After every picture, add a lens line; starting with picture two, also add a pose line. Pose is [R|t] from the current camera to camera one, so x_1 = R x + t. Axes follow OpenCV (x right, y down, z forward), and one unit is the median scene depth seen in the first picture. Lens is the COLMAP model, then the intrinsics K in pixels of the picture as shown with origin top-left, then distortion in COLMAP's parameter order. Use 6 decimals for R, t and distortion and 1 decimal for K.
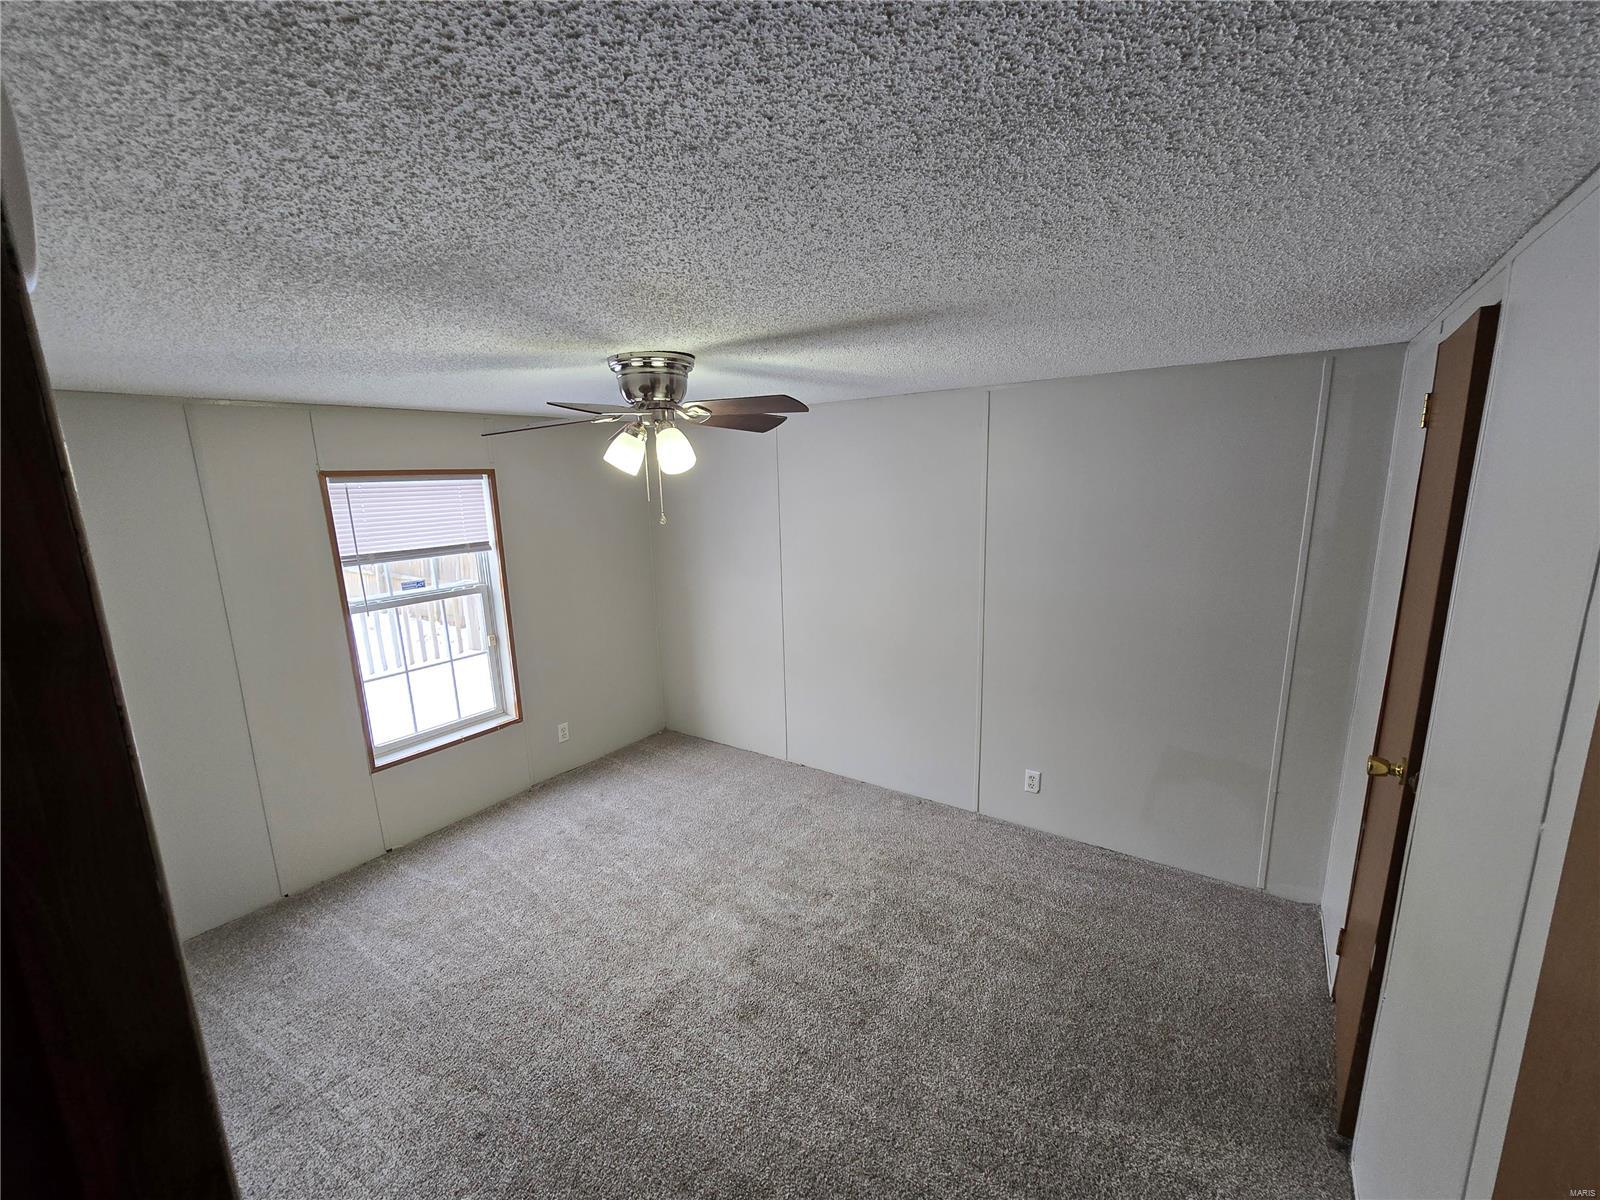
lens RADIAL K [[651.1, 0, 803.1], [0, 651.1, 598.8], [0, 0, 1]] dist [-0.002414, -0.000583]
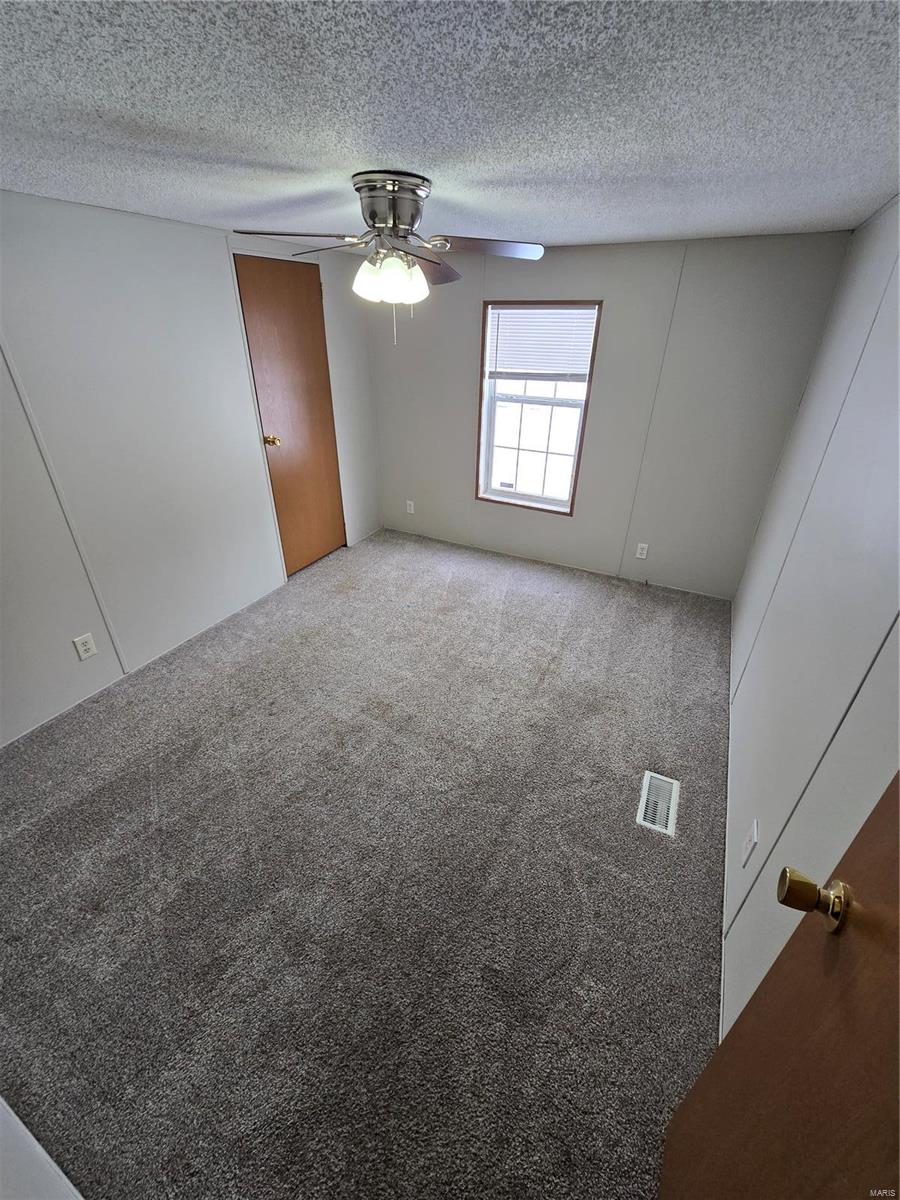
lens RADIAL K [[488.4, 0, 451.0], [0, 488.4, 597.2], [0, 0, 1]] dist [-0.002414, -0.000583]
pose [[0.144683, 0.516211, -0.844152, 0.508903], [-0.207536, 0.849984, 0.484207, -0.114714], [0.967469, 0.105136, 0.230111, 0.592467]]
